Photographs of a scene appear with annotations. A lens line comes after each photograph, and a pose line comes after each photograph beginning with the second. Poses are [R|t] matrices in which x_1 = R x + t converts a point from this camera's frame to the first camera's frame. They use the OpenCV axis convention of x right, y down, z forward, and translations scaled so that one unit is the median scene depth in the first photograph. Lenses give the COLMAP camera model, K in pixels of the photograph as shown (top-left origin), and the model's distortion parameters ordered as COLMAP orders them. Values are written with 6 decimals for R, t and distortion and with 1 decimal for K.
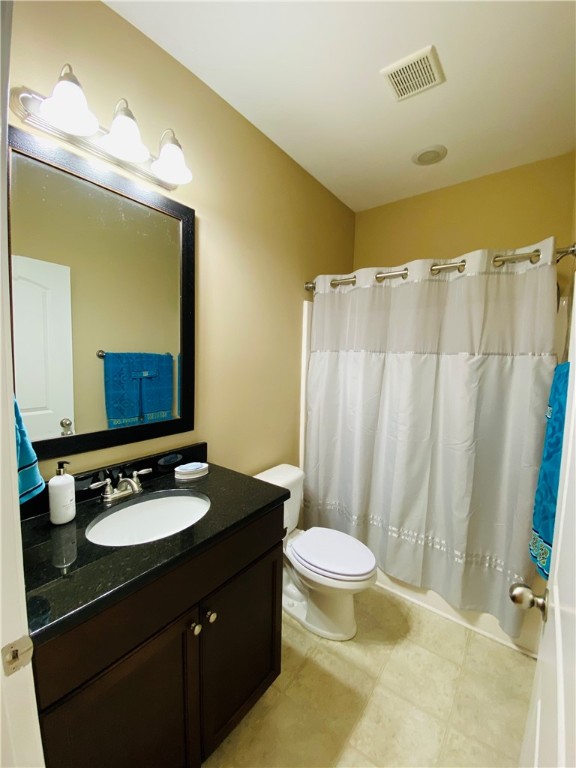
lens RADIAL K [[307.7, 0, 288.0], [0, 307.7, 384.0], [0, 0, 1]] dist [0.027272, -0.023396]
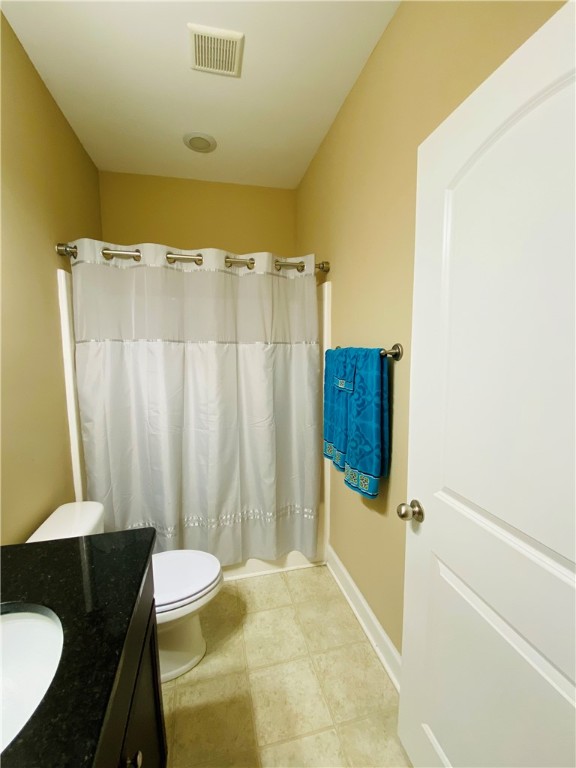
lens RADIAL K [[310.9, 0, 287.3], [0, 310.9, 382.7], [0, 0, 1]] dist [0.029175, -0.022467]
pose [[0.632659, -0.109801, 0.766607, -0.257573], [0.086685, 0.993717, 0.070791, -0.023825], [-0.769564, 0.021667, 0.638202, 0.192204]]
